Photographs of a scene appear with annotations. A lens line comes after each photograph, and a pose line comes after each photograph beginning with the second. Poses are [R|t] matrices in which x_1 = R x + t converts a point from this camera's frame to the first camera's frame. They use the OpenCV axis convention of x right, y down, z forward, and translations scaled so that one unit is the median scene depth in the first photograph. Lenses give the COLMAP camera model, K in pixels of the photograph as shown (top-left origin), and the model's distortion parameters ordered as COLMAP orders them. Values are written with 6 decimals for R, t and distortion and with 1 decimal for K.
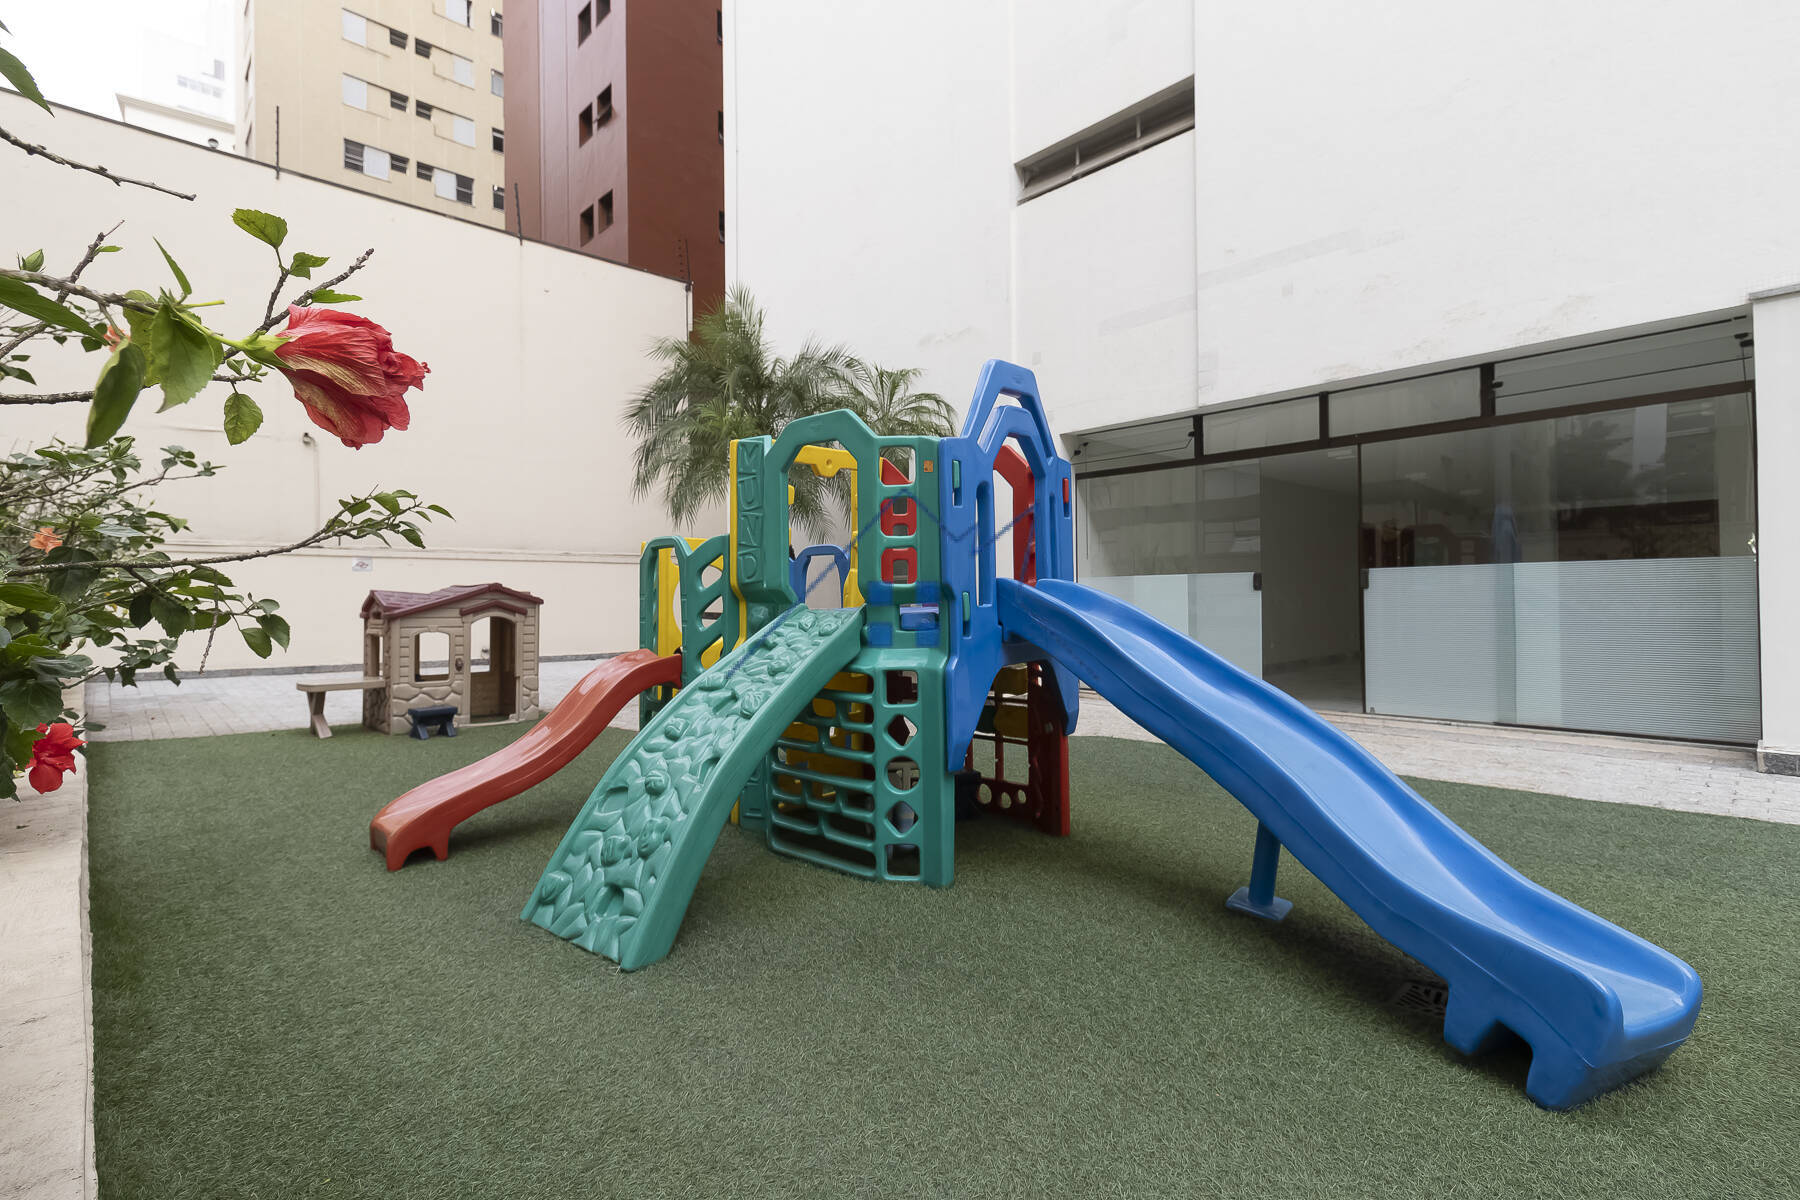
lens RADIAL K [[835.0, 0, 900.0], [0, 835.0, 600.0], [0, 0, 1]] dist [0.013073, -0.000303]
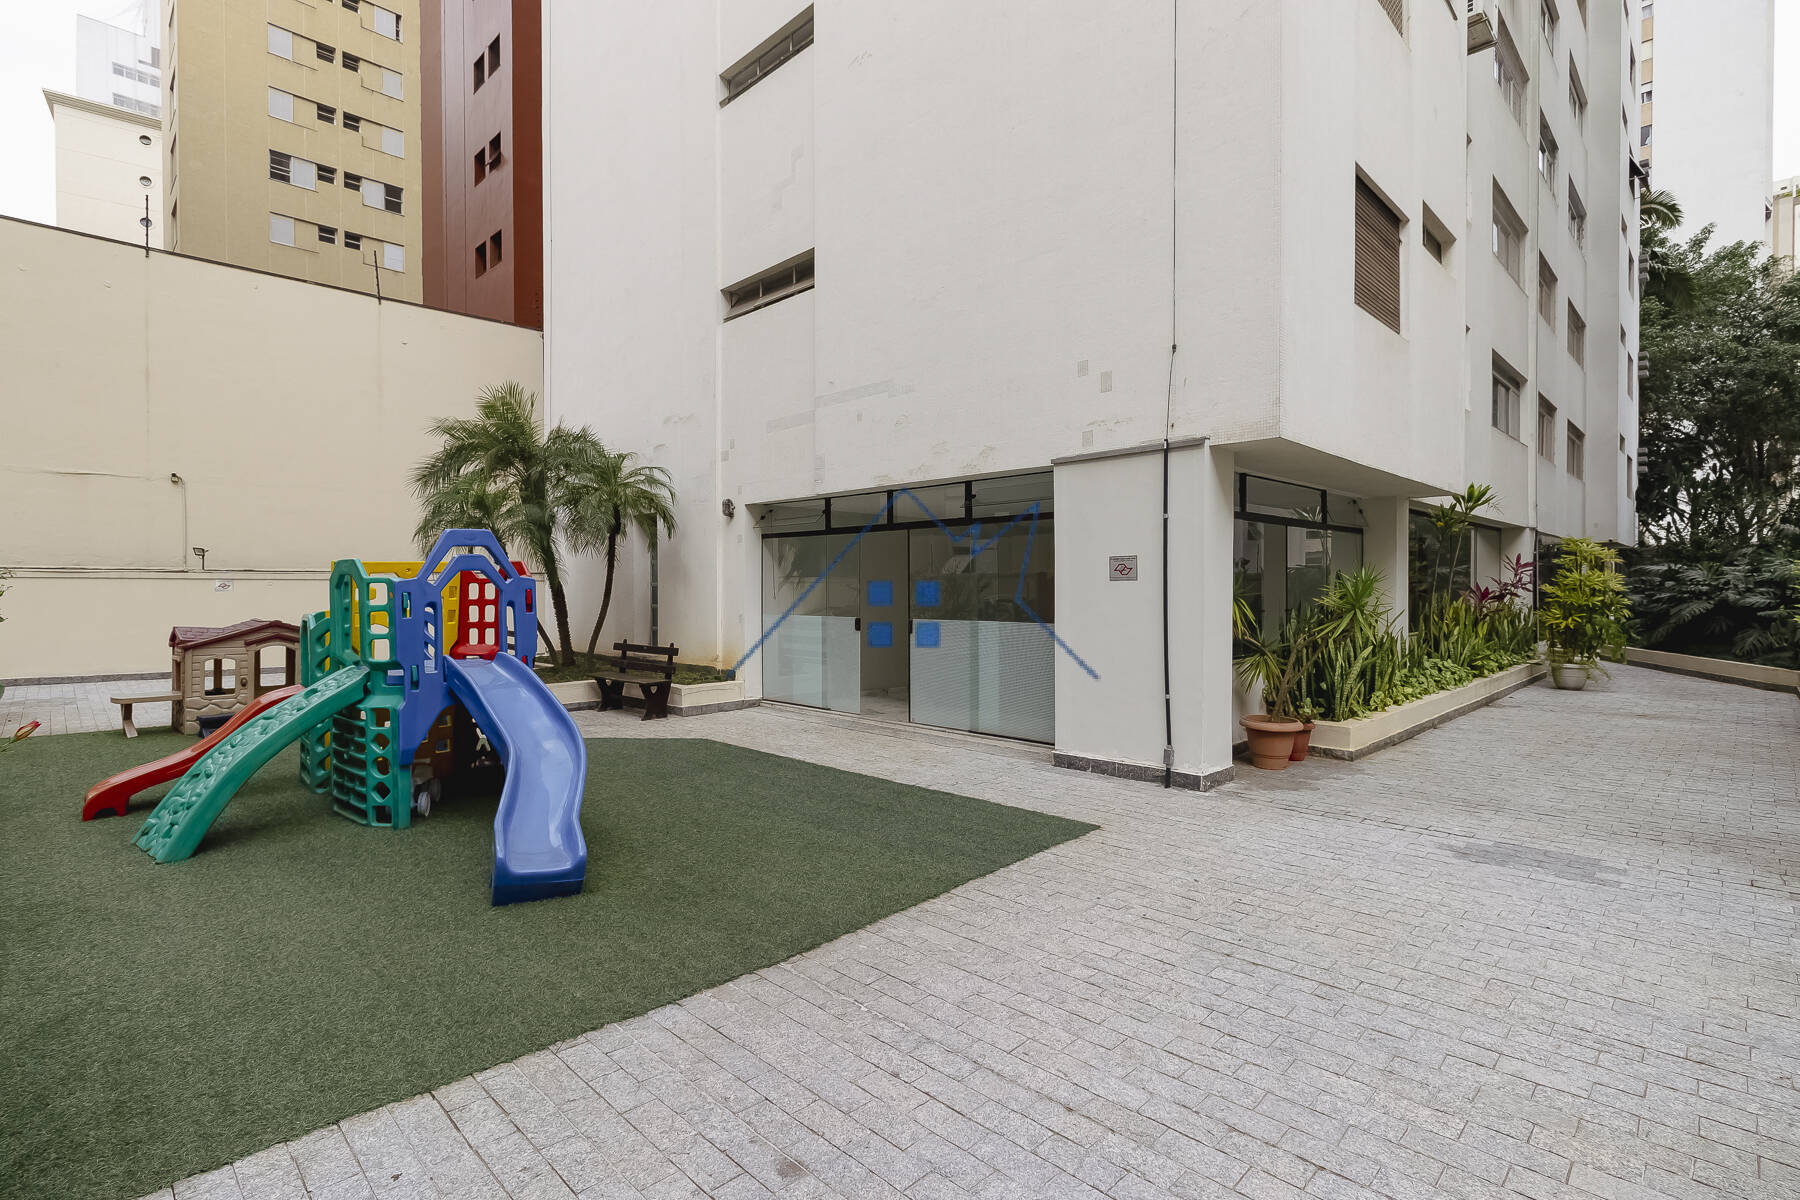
lens RADIAL K [[838.4, 0, 900.0], [0, 838.4, 600.0], [0, 0, 1]] dist [0.014607, 0.000846]
pose [[0.999520, 0.011349, 0.028834, 0.396831], [-0.011671, 0.999871, 0.011029, -0.067430], [-0.028705, -0.011360, 0.999523, -0.311376]]
